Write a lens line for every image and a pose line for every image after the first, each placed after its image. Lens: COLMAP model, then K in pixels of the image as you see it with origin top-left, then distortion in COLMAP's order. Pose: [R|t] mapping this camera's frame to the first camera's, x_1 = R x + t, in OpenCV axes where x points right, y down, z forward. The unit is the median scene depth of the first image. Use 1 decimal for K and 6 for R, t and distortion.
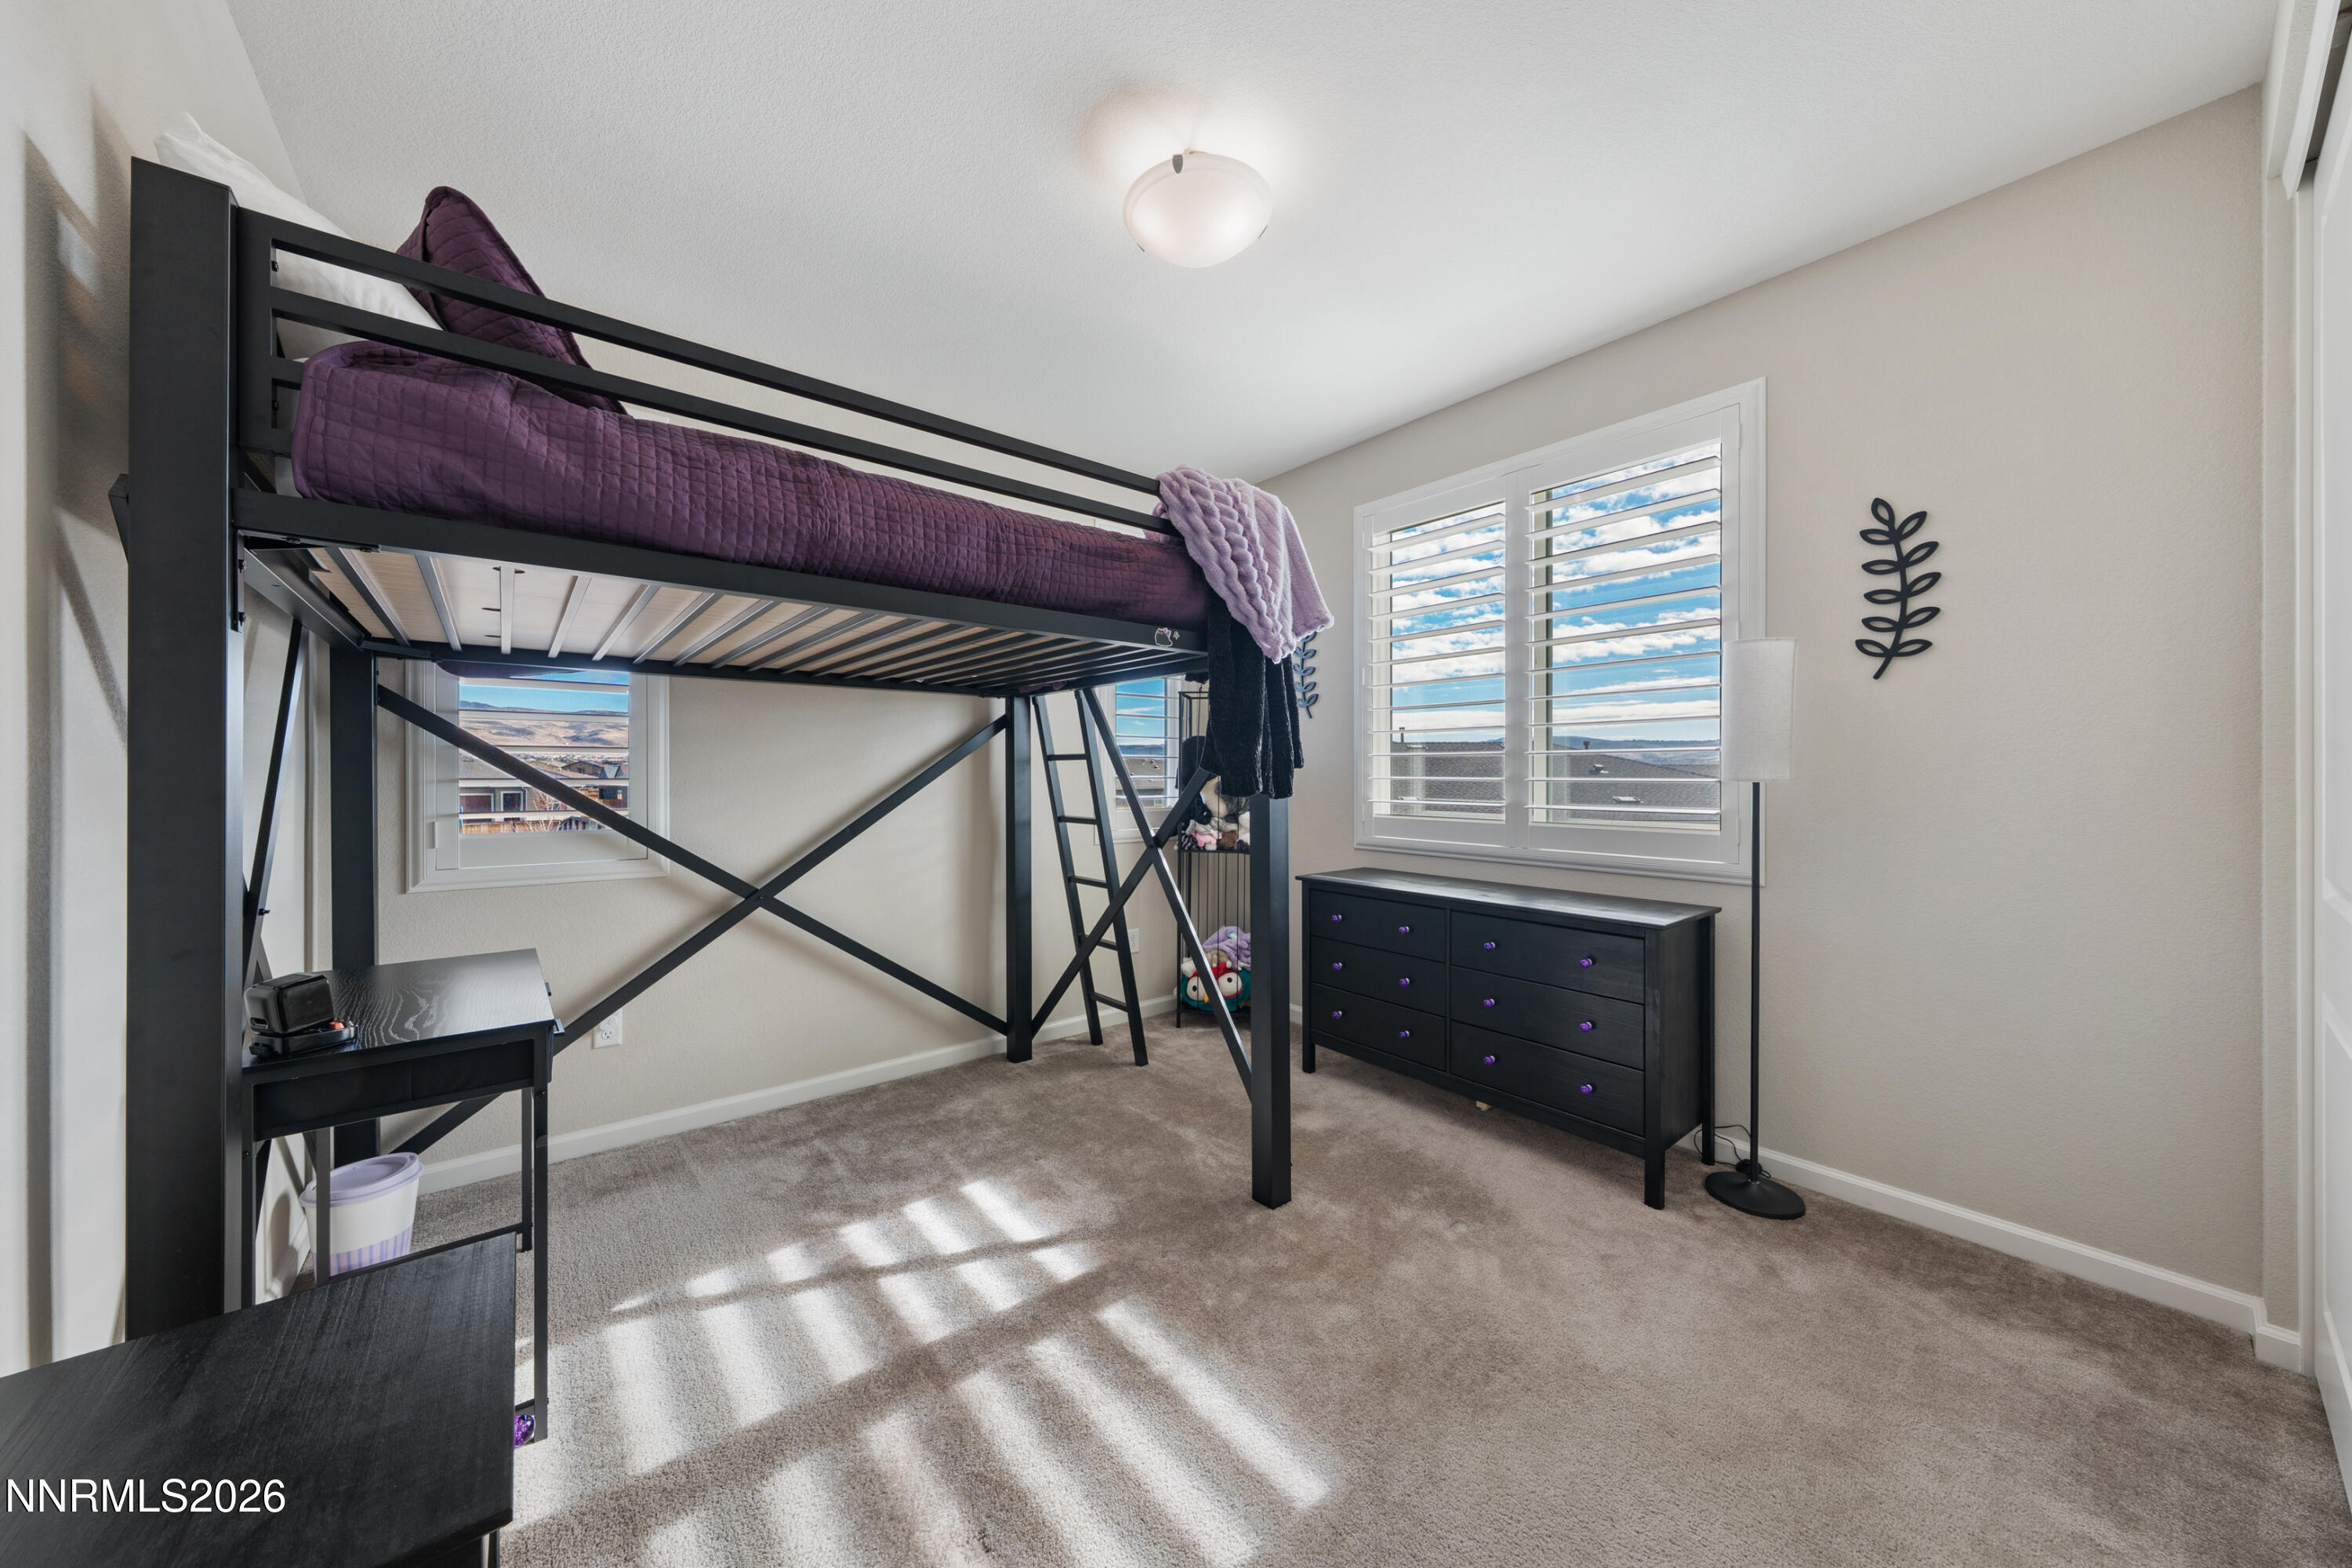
lens RADIAL K [[797.6, 0, 1173.3], [0, 797.6, 774.2], [0, 0, 1]] dist [0.000093, -0.000060]
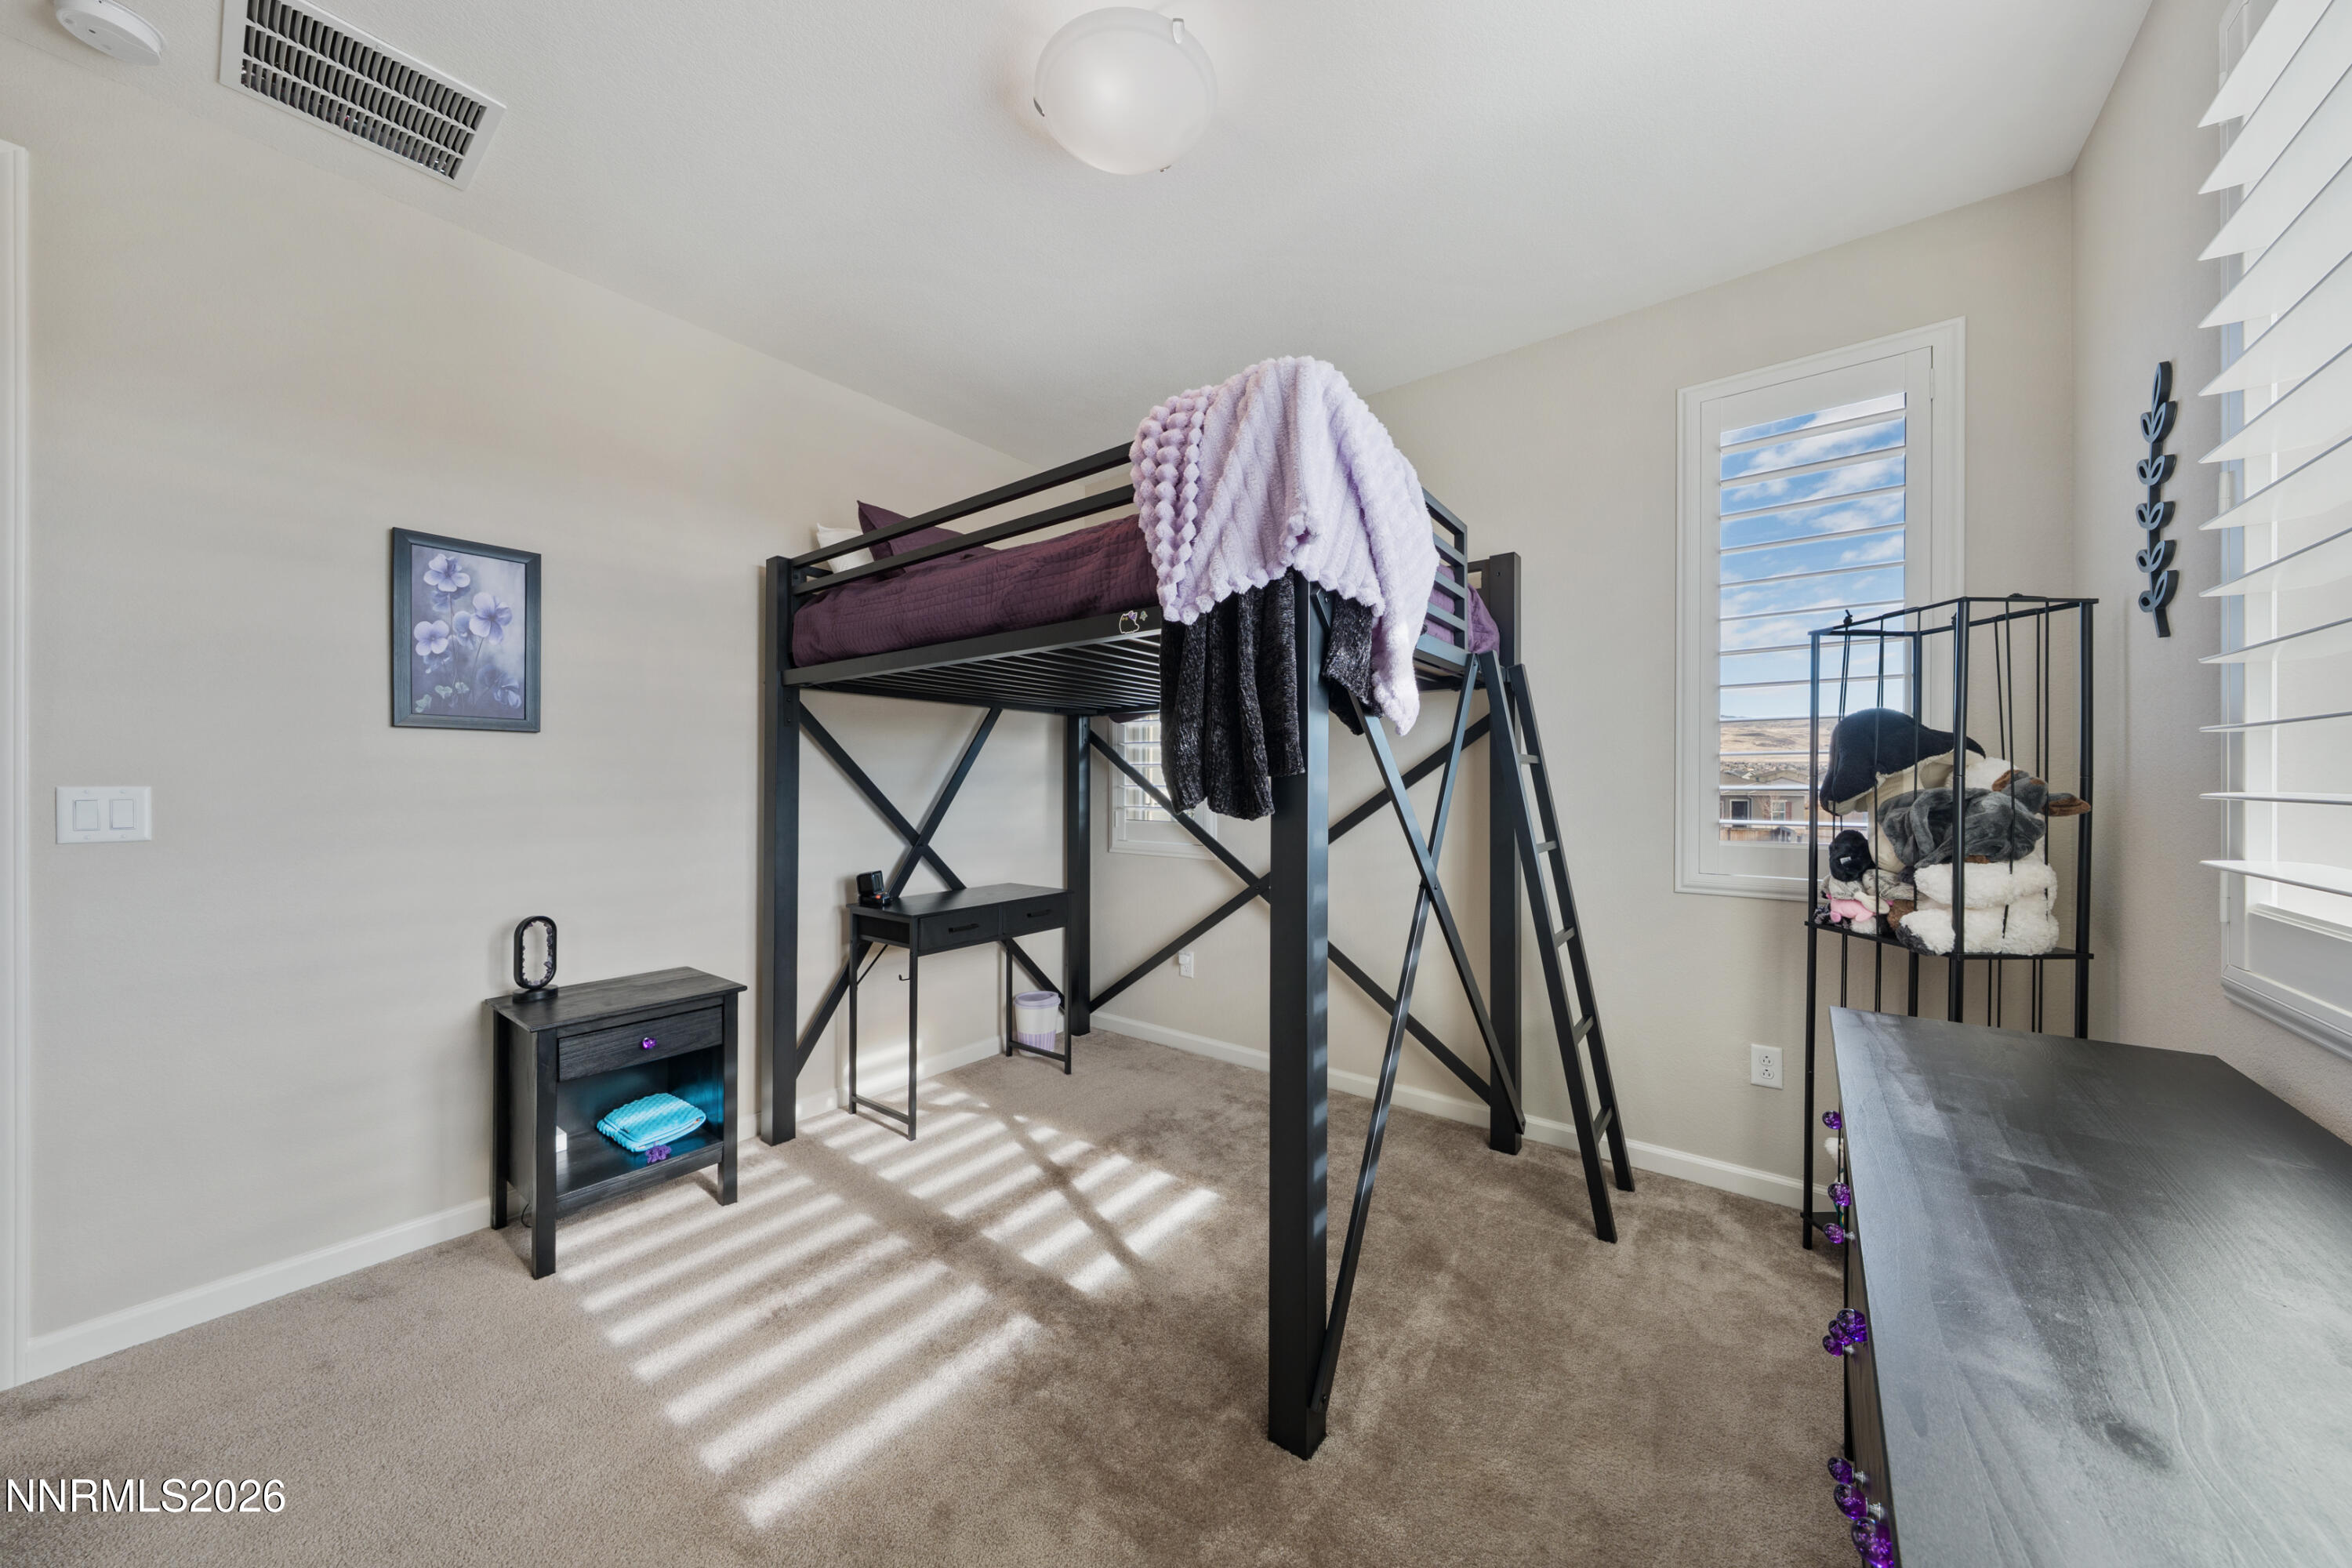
lens RADIAL K [[789.6, 0, 1177.9], [0, 789.6, 779.4], [0, 0, 1]] dist [0.004234, -0.000224]
pose [[0.220783, -0.005800, -0.975306, 0.767502], [-0.001746, 0.999978, -0.006342, 0.002501], [0.975321, 0.003103, 0.220768, 0.799170]]
